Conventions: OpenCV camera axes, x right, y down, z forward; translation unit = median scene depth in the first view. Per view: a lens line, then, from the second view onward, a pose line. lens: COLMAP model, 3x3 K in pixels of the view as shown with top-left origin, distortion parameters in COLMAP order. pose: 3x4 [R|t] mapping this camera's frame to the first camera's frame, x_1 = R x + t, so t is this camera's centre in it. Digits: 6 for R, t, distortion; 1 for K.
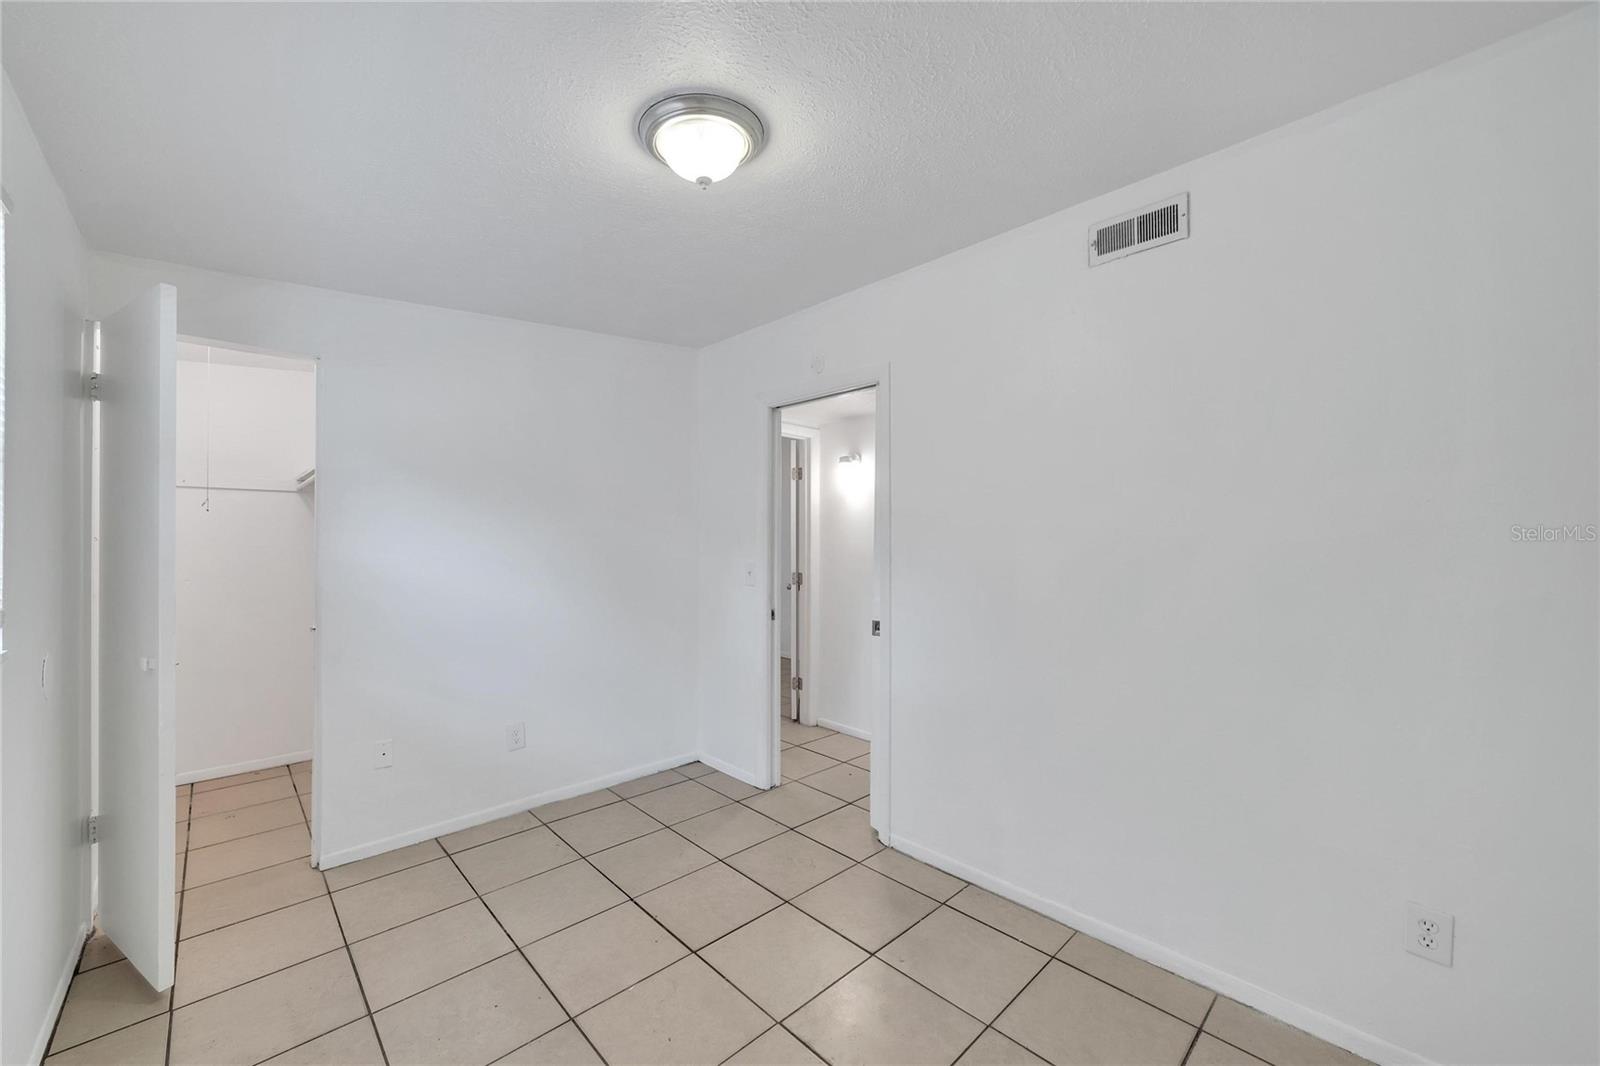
lens RADIAL K [[623.5, 0, 793.0], [0, 623.5, 535.3], [0, 0, 1]] dist [-0.011057, 0.003192]
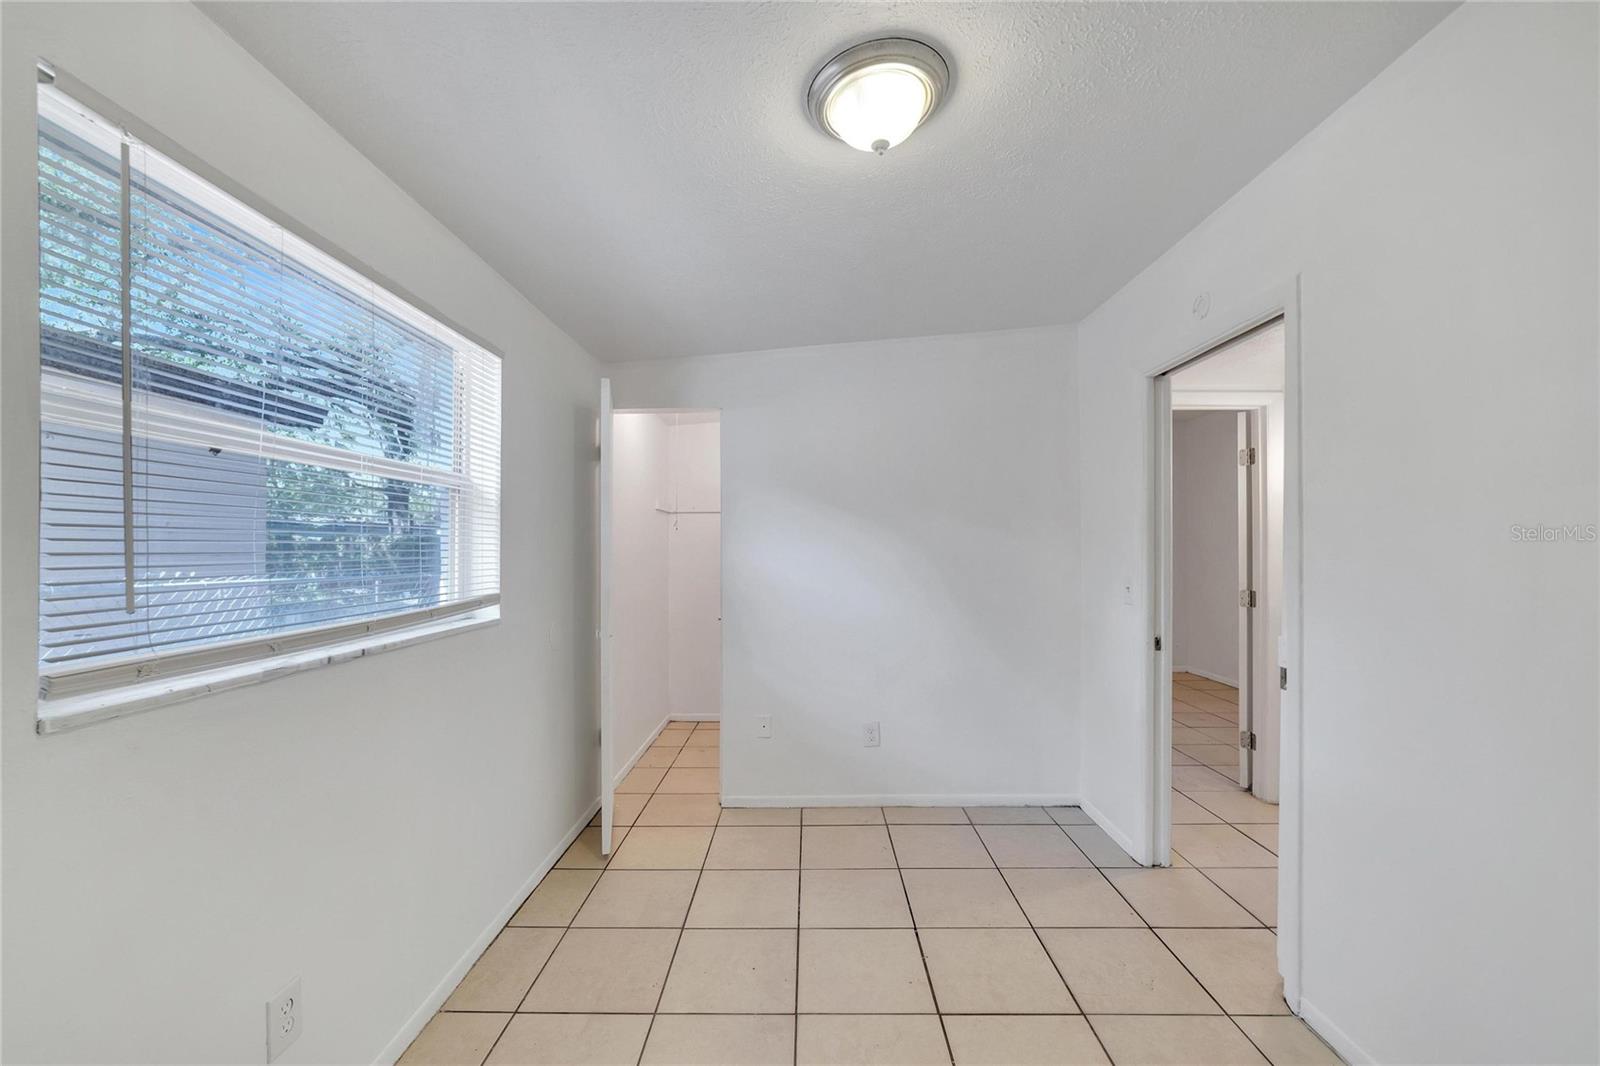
lens RADIAL K [[623.5, 0, 797.8], [0, 623.5, 545.9], [0, 0, 1]] dist [-0.011057, 0.003192]
pose [[0.716628, -0.008094, -0.697409, 0.196358], [0.012653, 0.999919, 0.001398, -0.001177], [0.697341, -0.009826, 0.716672, 0.142495]]
